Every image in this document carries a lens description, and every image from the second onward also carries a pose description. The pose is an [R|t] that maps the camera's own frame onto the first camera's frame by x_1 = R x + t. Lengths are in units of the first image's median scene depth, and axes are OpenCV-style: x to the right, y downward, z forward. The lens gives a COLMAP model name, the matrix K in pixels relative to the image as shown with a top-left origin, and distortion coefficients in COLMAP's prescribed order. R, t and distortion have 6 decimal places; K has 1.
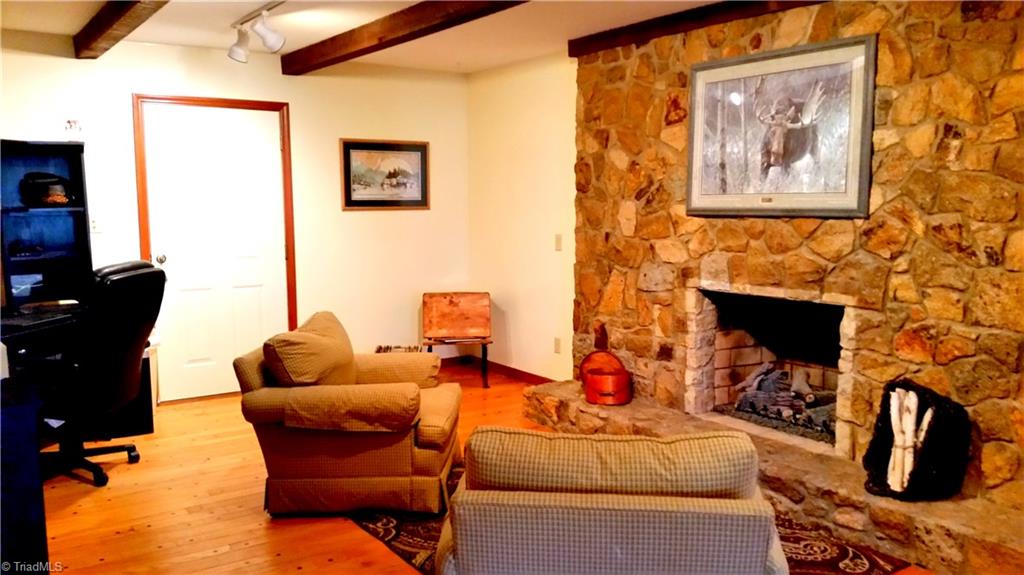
lens RADIAL K [[837.0, 0, 510.6], [0, 837.0, 304.7], [0, 0, 1]] dist [0.160735, -0.339435]
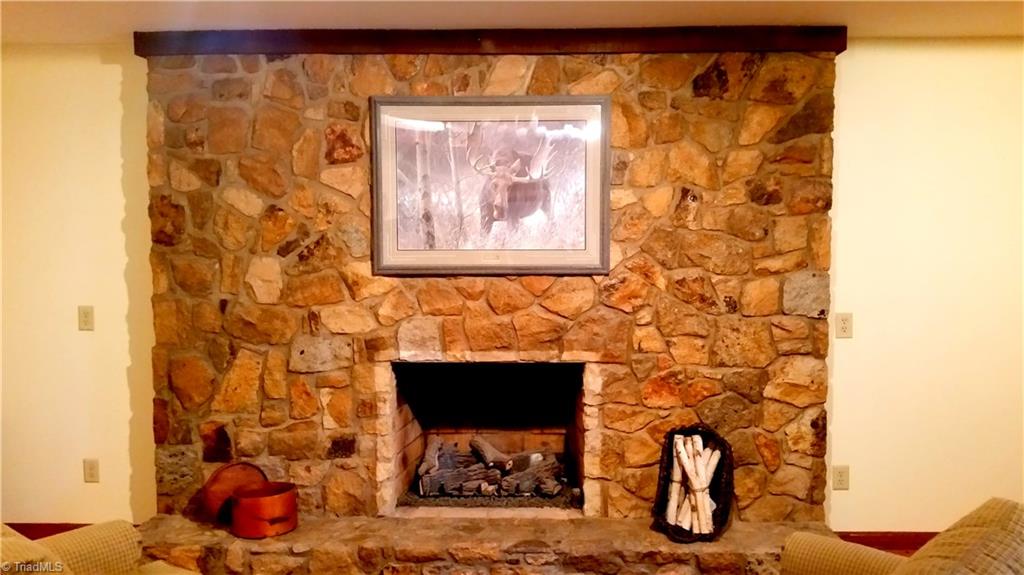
lens RADIAL K [[837.0, 0, 510.6], [0, 837.0, 304.7], [0, 0, 1]] dist [0.160735, -0.339435]
pose [[0.582206, -0.045777, 0.811752, -0.414609], [0.102670, 0.994561, -0.017551, -0.052818], [-0.806533, 0.093560, 0.583739, 0.450063]]
